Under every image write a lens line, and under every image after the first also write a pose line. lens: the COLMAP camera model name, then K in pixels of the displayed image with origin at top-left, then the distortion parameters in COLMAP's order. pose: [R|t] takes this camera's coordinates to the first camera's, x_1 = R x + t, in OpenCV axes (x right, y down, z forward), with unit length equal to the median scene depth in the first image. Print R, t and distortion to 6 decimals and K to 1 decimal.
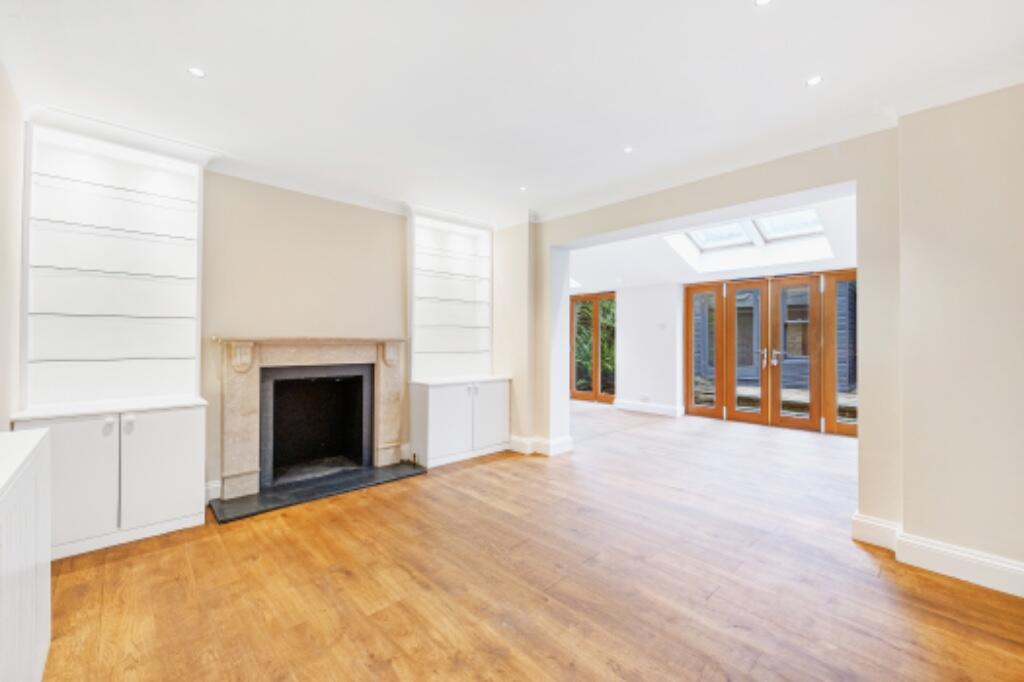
lens RADIAL K [[417.6, 0, 512.7], [0, 417.6, 337.4], [0, 0, 1]] dist [-0.013140, 0.000055]
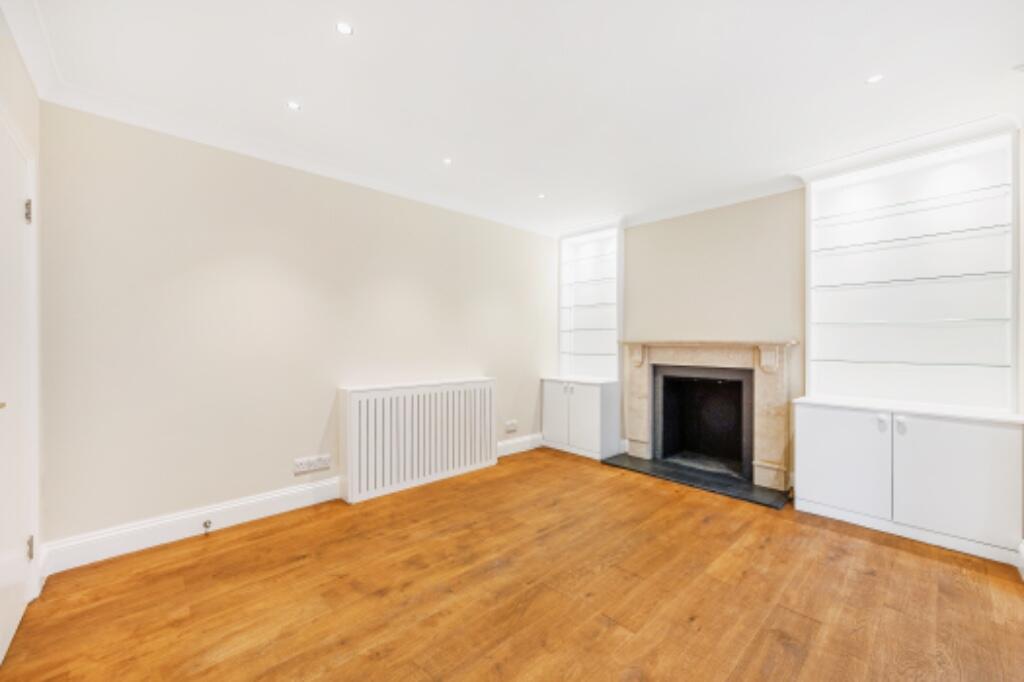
lens RADIAL K [[413.7, 0, 511.5], [0, 413.7, 340.9], [0, 0, 1]] dist [-0.000425, -0.000147]
pose [[-0.020935, -0.000688, -0.999781, 0.713561], [0.007945, 0.999968, -0.000855, -0.003627], [0.999749, -0.007961, -0.020929, 0.599345]]
